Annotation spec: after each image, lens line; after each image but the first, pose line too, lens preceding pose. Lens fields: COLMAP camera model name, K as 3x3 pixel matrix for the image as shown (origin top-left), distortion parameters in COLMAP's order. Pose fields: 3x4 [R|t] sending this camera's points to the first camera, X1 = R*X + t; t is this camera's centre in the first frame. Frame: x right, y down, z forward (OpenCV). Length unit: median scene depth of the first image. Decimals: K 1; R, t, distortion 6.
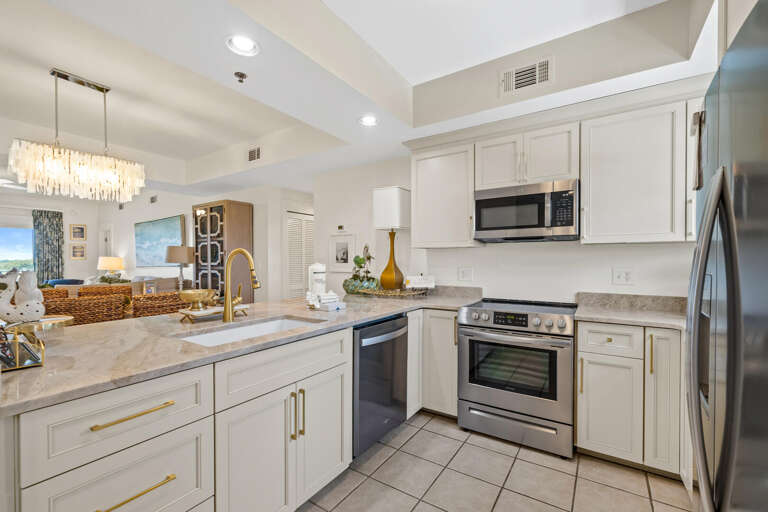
lens RADIAL K [[333.4, 0, 381.9], [0, 333.4, 263.0], [0, 0, 1]] dist [-0.001942, -0.000381]
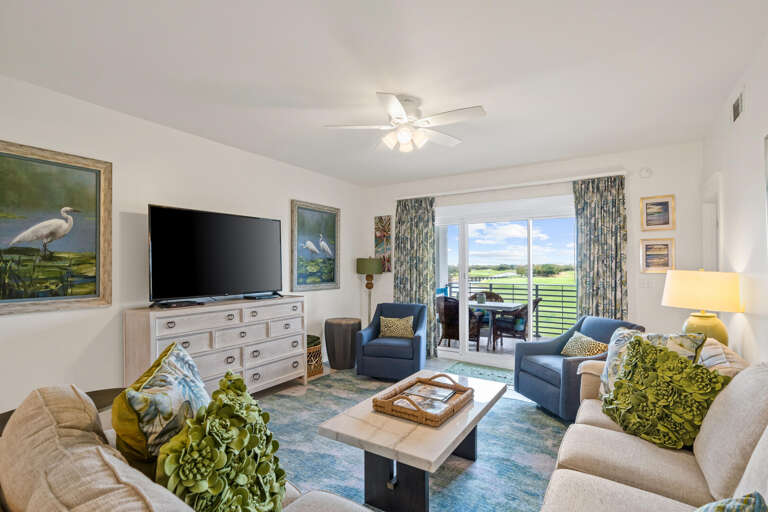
lens RADIAL K [[371.7, 0, 381.0], [0, 371.7, 265.1], [0, 0, 1]] dist [-0.000550, -0.000179]
pose [[0.018941, -0.004176, -0.999812, -0.433248], [-0.003900, 0.999983, -0.004251, -0.018862], [0.999813, 0.003980, 0.018924, 0.644323]]
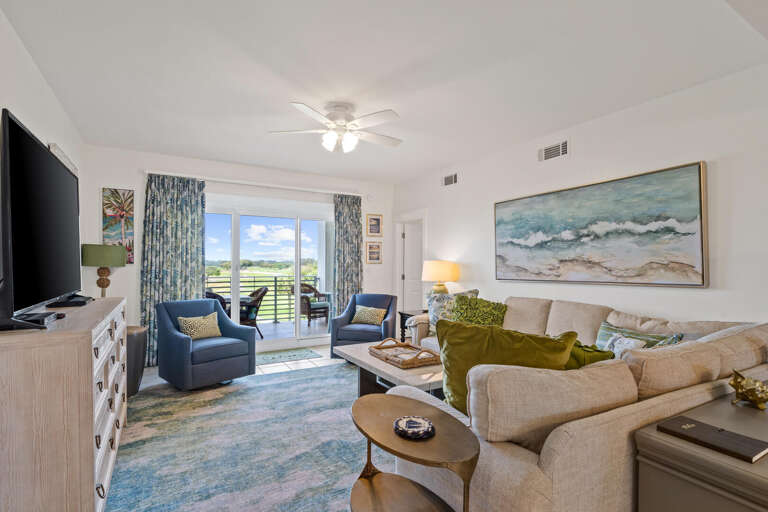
lens RADIAL K [[371.7, 0, 381.0], [0, 371.7, 265.1], [0, 0, 1]] dist [-0.000550, -0.000179]
pose [[0.903148, 0.005824, -0.429290, -0.589528], [-0.006508, 0.999979, -0.000127, -0.008542], [0.429281, 0.002909, 0.903166, 0.311671]]
